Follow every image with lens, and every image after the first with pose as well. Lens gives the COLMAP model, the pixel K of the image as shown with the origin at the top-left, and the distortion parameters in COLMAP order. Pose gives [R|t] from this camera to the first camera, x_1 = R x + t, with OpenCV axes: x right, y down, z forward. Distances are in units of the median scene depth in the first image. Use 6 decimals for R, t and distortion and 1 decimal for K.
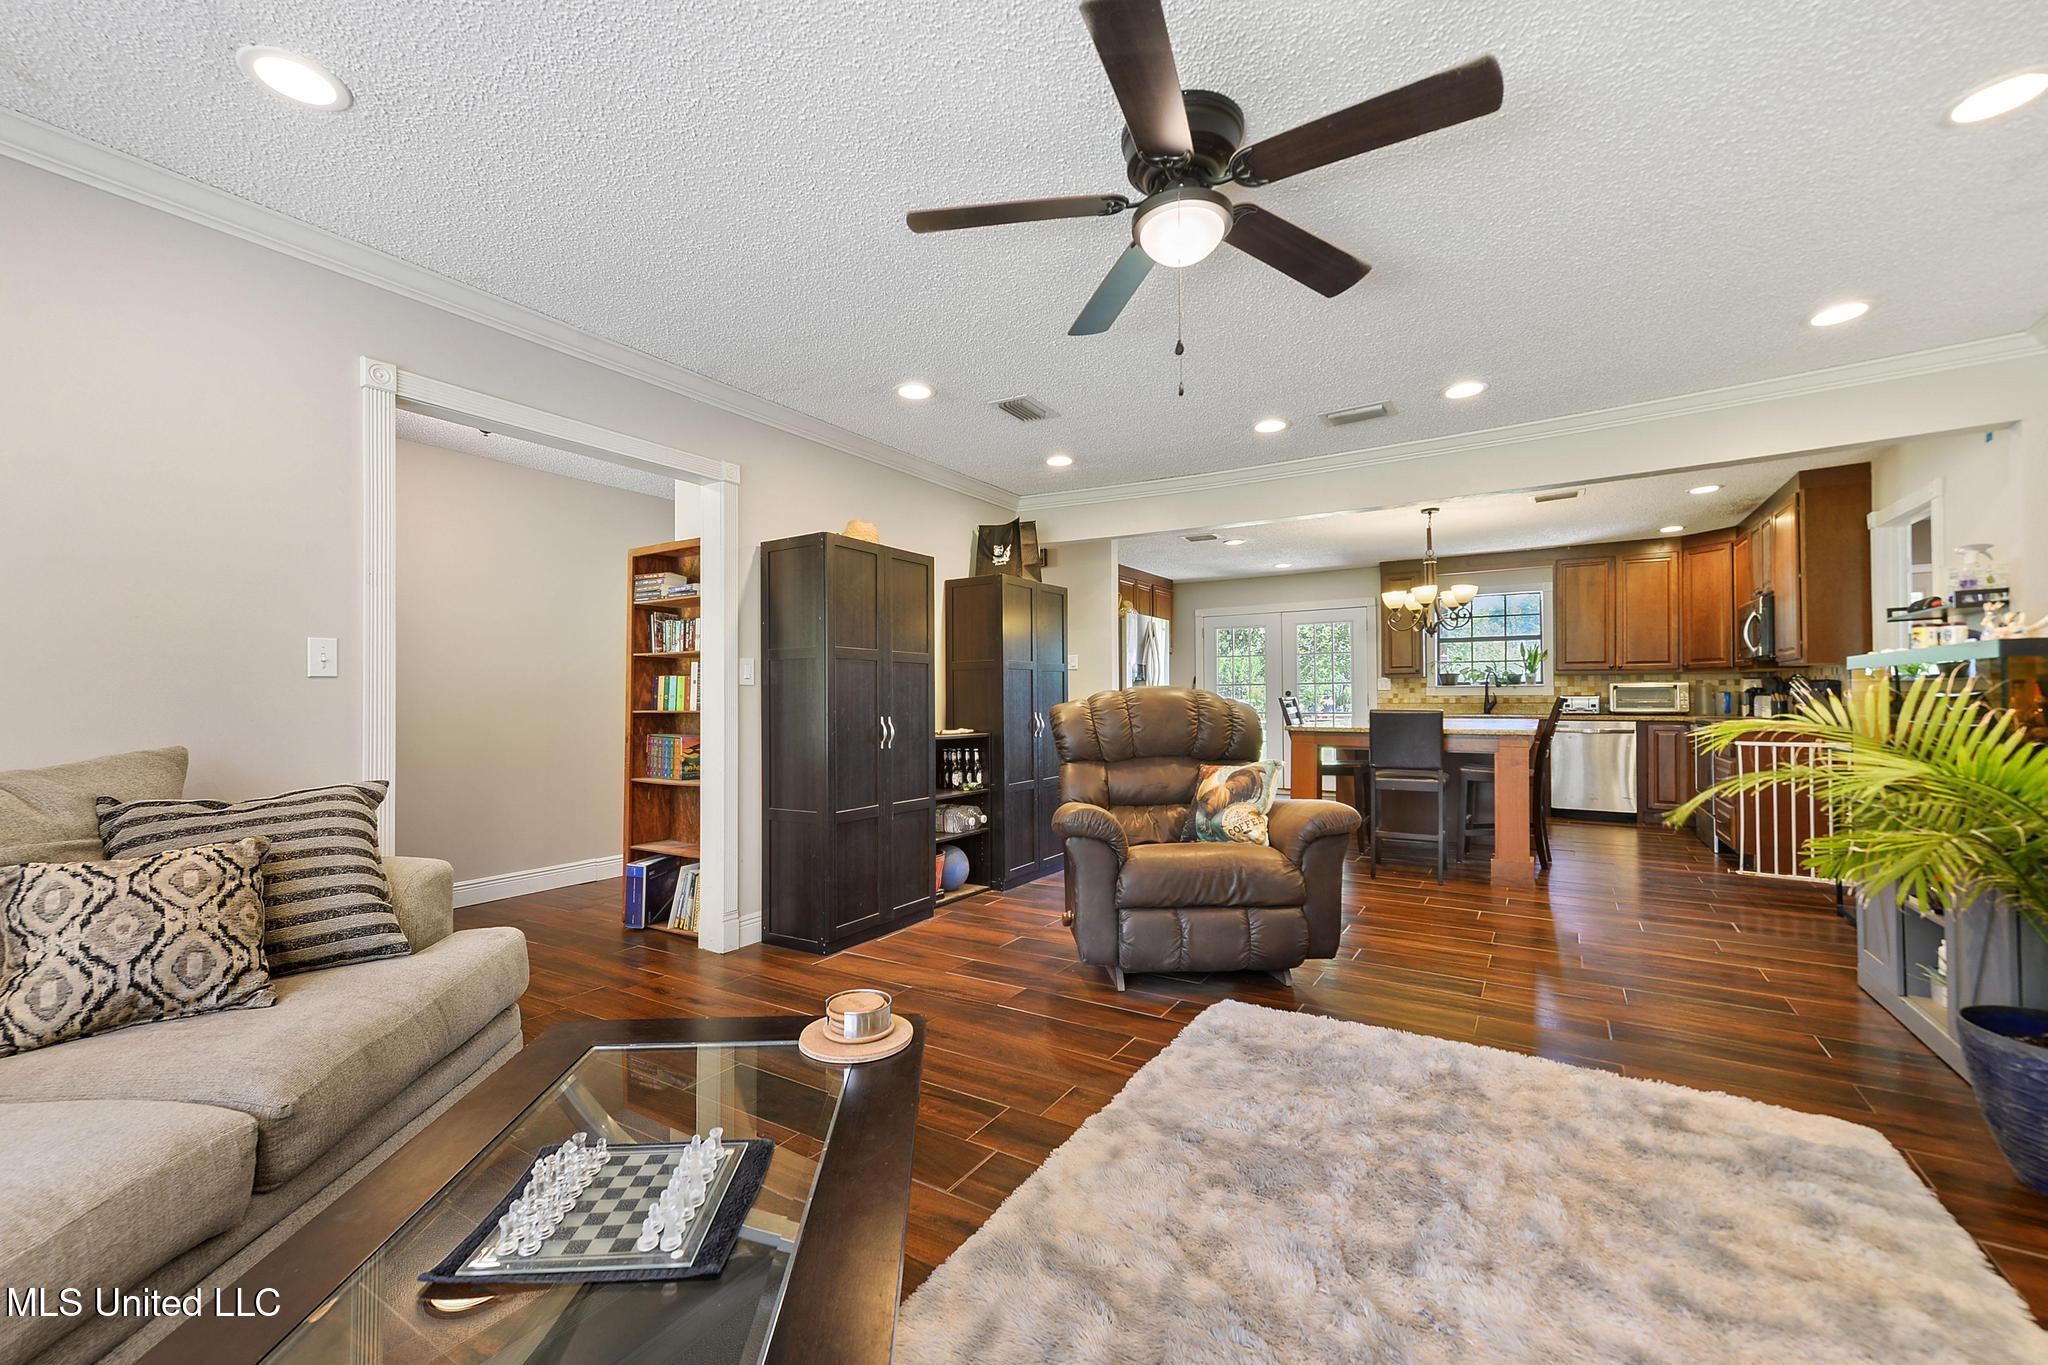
lens RADIAL K [[848.8, 0, 978.2], [0, 848.8, 686.7], [0, 0, 1]] dist [0.001584, 0.000328]
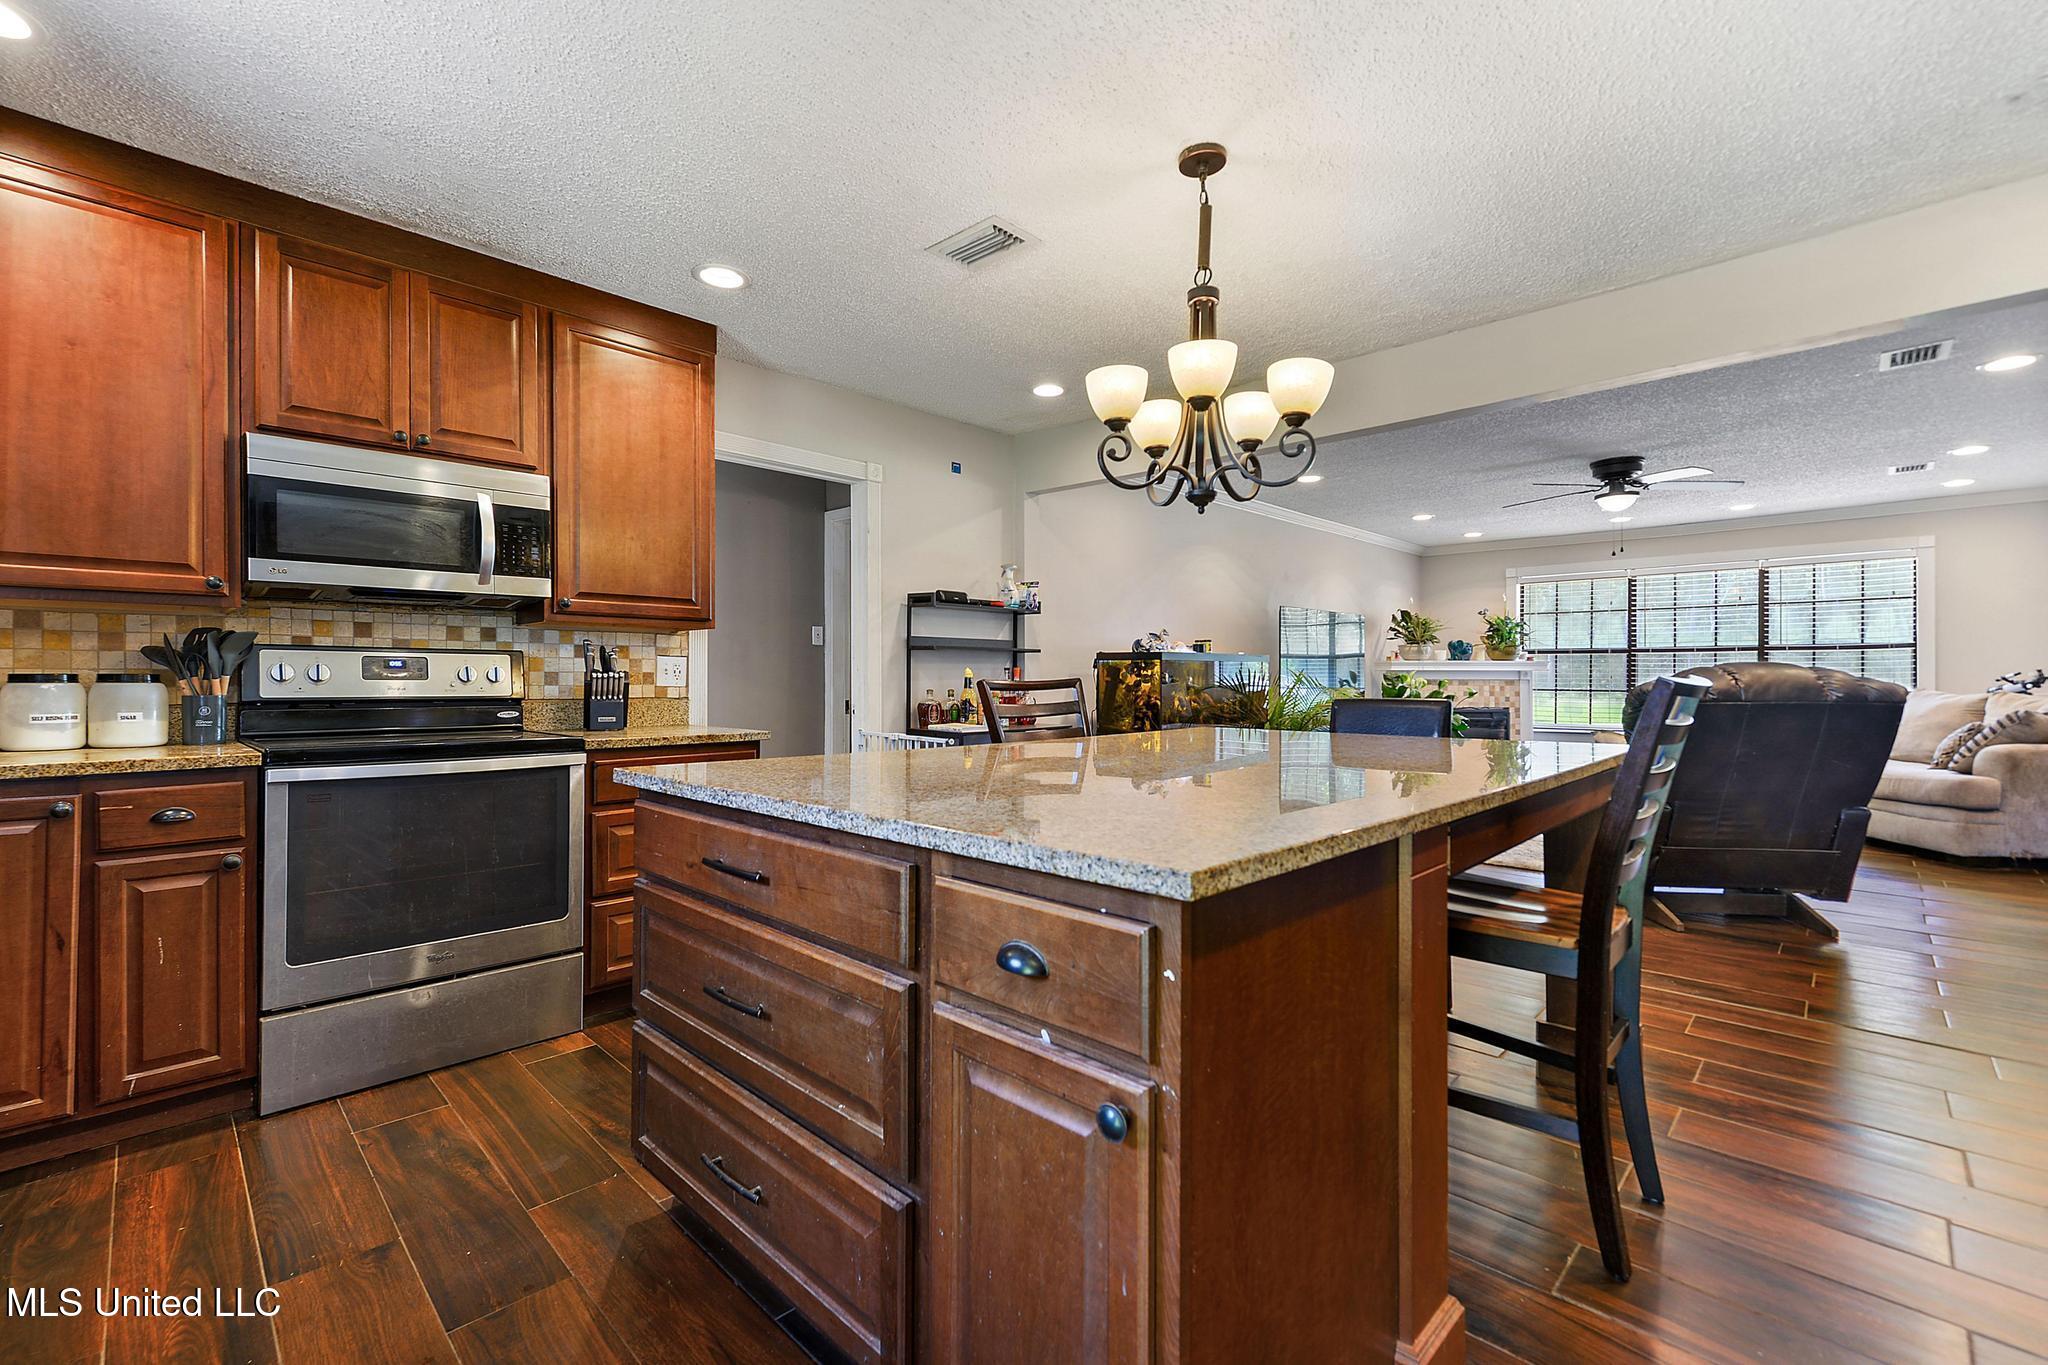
lens RADIAL K [[880.0, 0, 1024.0], [0, 880.0, 682.5], [0, 0, 1]] dist [-0.000251, -0.000025]
pose [[-0.984783, 0.005579, 0.173697, 0.454700], [0.004232, 0.999958, -0.008122, 0.013818], [-0.173735, -0.007263, -0.984766, 1.163424]]
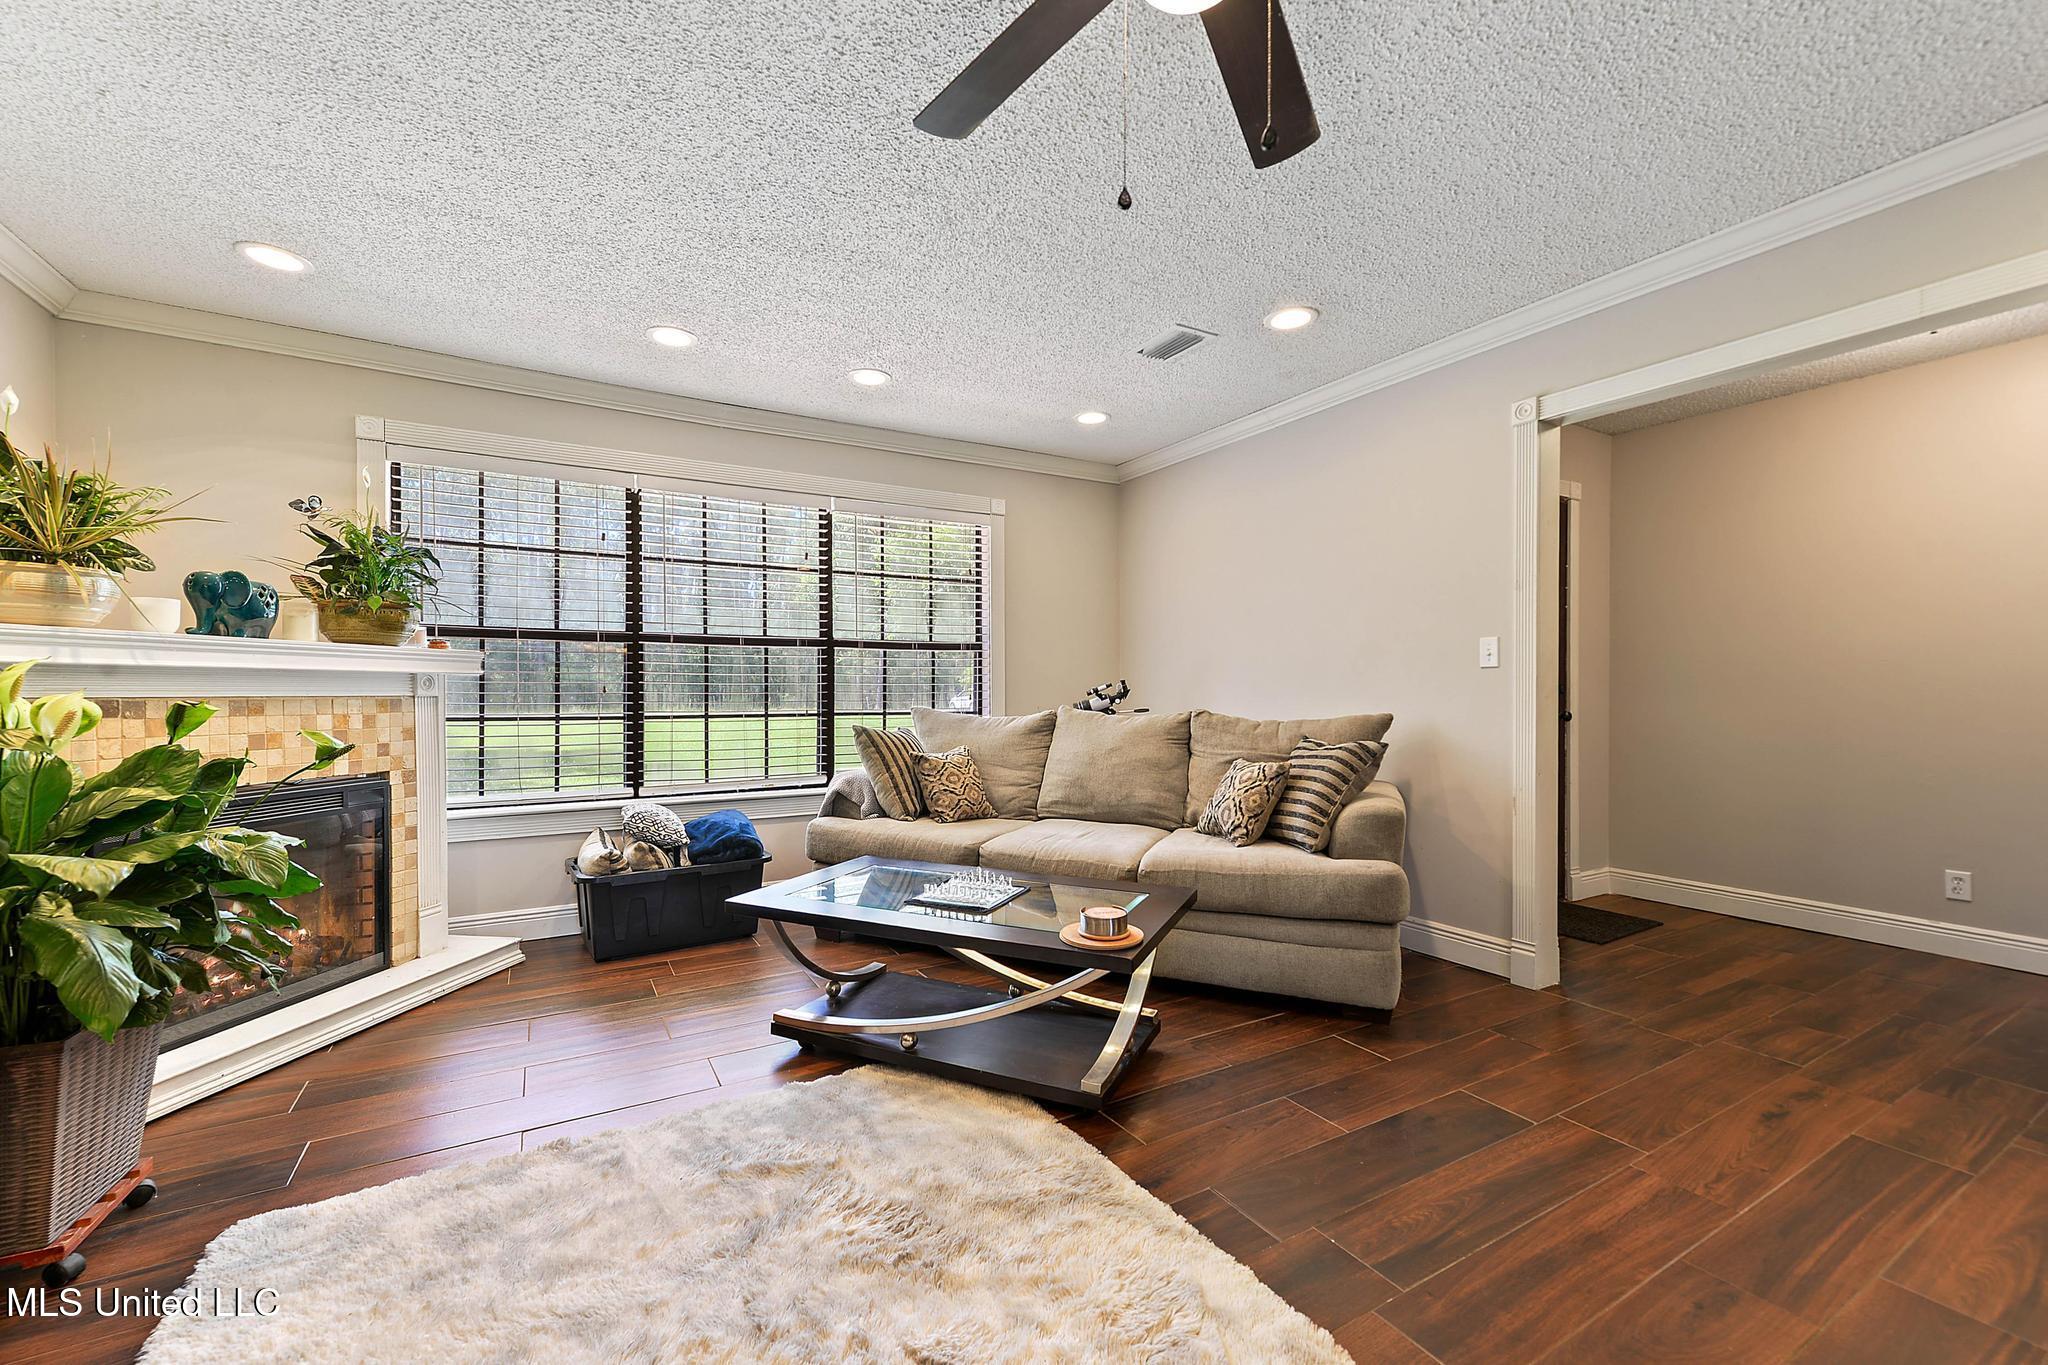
lens RADIAL K [[861.6, 0, 1027.3], [0, 861.6, 693.0], [0, 0, 1]] dist [0.000185, -0.000034]
pose [[-0.454334, 0.009597, -0.890780, 0.248428], [0.014185, 0.999893, 0.003537, 0.004112], [0.890719, -0.011029, -0.454421, 0.334707]]
